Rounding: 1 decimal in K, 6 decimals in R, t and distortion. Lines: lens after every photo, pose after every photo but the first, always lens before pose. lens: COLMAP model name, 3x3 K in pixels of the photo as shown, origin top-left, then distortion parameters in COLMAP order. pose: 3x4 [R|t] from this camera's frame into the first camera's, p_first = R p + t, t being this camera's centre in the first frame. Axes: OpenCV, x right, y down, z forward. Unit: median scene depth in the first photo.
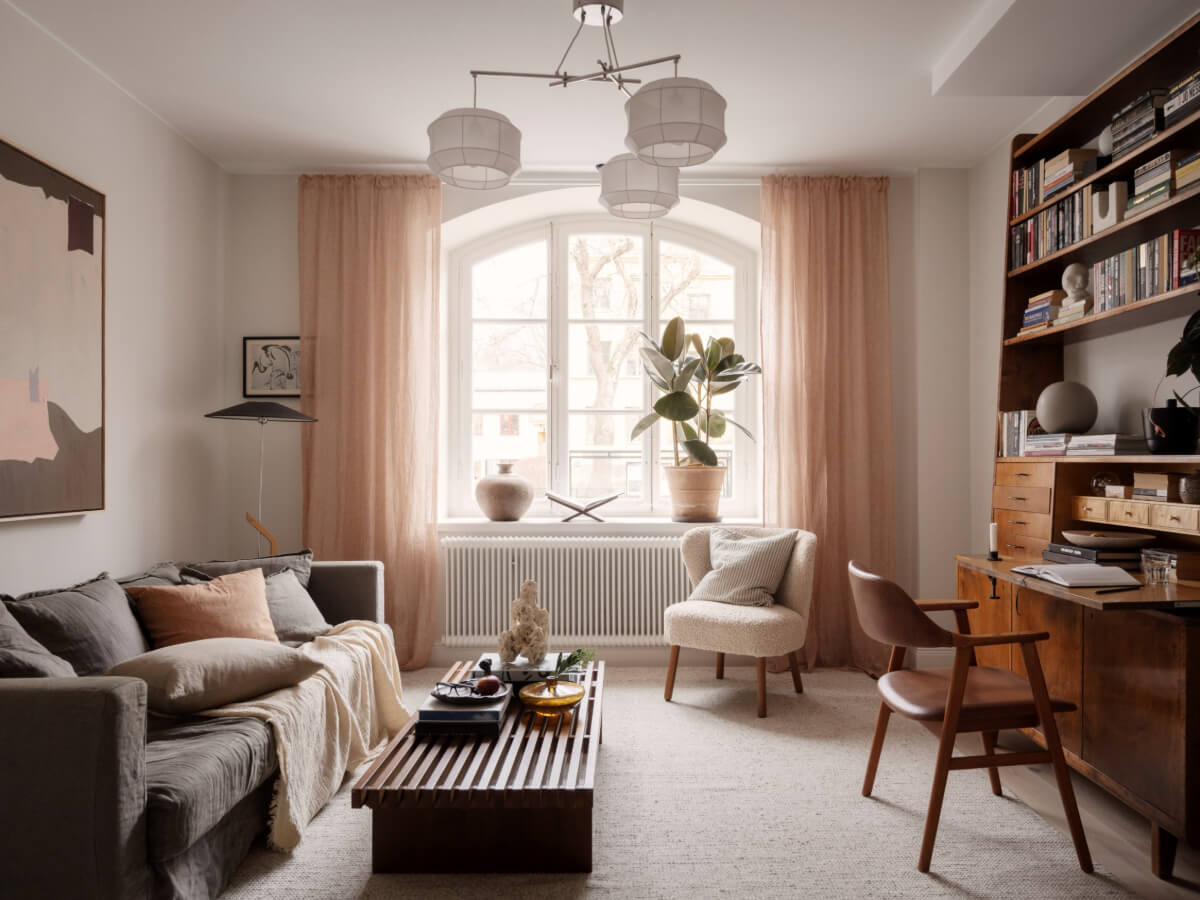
lens RADIAL K [[876.5, 0, 603.8], [0, 876.5, 448.7], [0, 0, 1]] dist [0.001610, -0.003426]
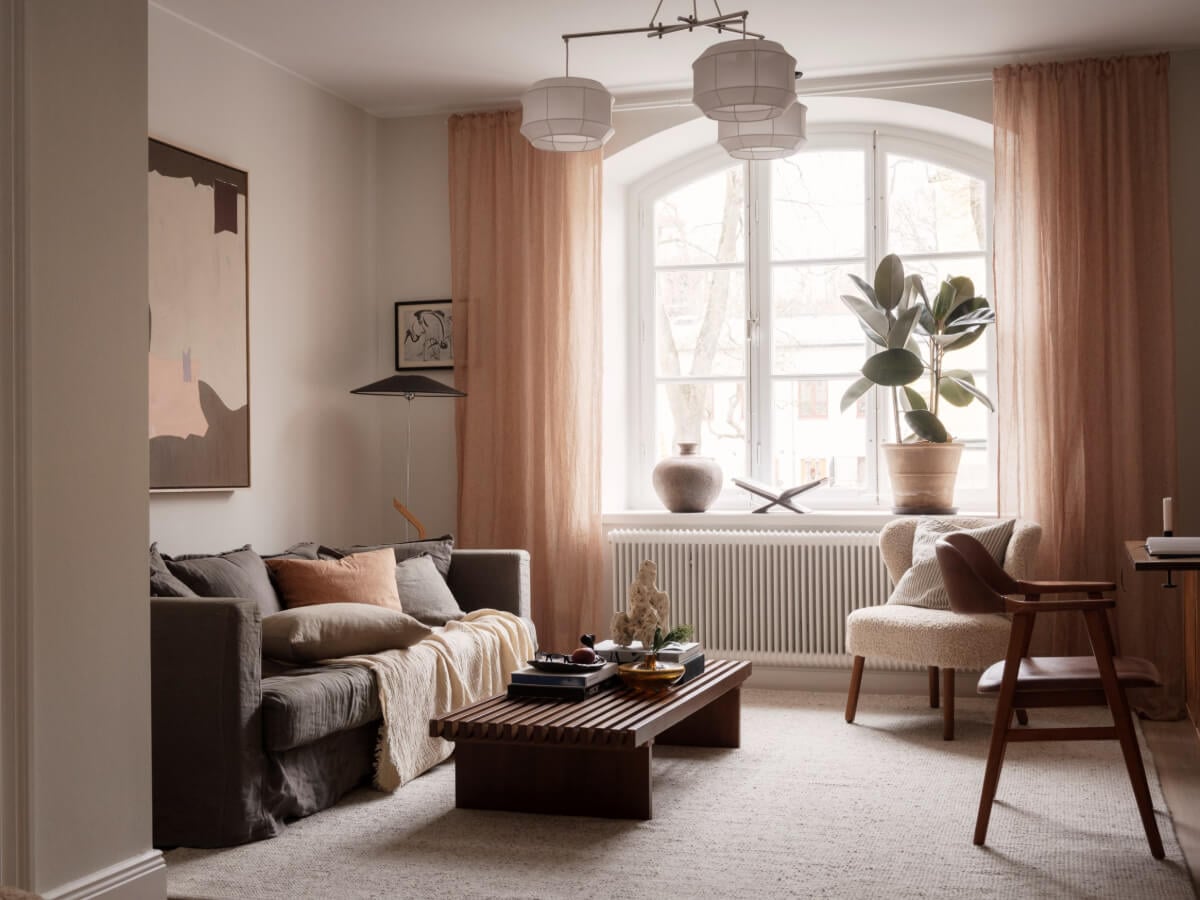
lens RADIAL K [[1581.0, 0, 598.1], [0, 1581.0, 446.7], [0, 0, 1]] dist [0.026480, 0.000000]
pose [[0.943894, -0.010636, -0.330077, 0.315156], [0.010423, 0.999943, -0.002416, 0.024793], [0.330084, -0.001160, 0.943951, -0.450429]]
